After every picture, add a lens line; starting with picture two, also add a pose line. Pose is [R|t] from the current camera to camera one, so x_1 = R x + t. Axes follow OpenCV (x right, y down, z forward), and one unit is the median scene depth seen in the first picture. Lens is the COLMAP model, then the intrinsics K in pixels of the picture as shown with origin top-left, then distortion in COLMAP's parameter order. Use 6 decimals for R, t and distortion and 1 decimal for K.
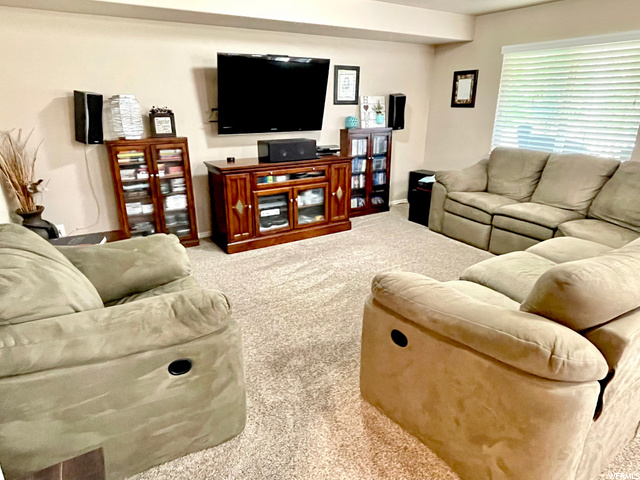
lens RADIAL K [[405.5, 0, 317.5], [0, 405.5, 237.3], [0, 0, 1]] dist [-0.002961, -0.002771]
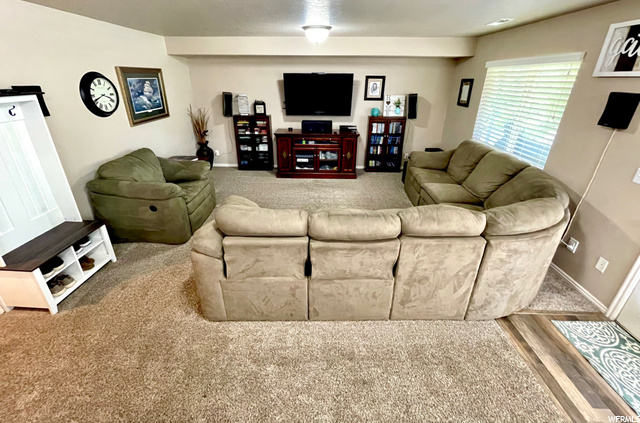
lens RADIAL K [[261.7, 0, 312.6], [0, 261.7, 184.5], [0, 0, 1]] dist [-0.019868, -0.000142]
pose [[0.834883, 0.209989, -0.508797, 0.530856], [-0.182873, 0.977681, 0.103430, -0.082382], [0.519160, 0.006693, 0.854651, 0.020918]]
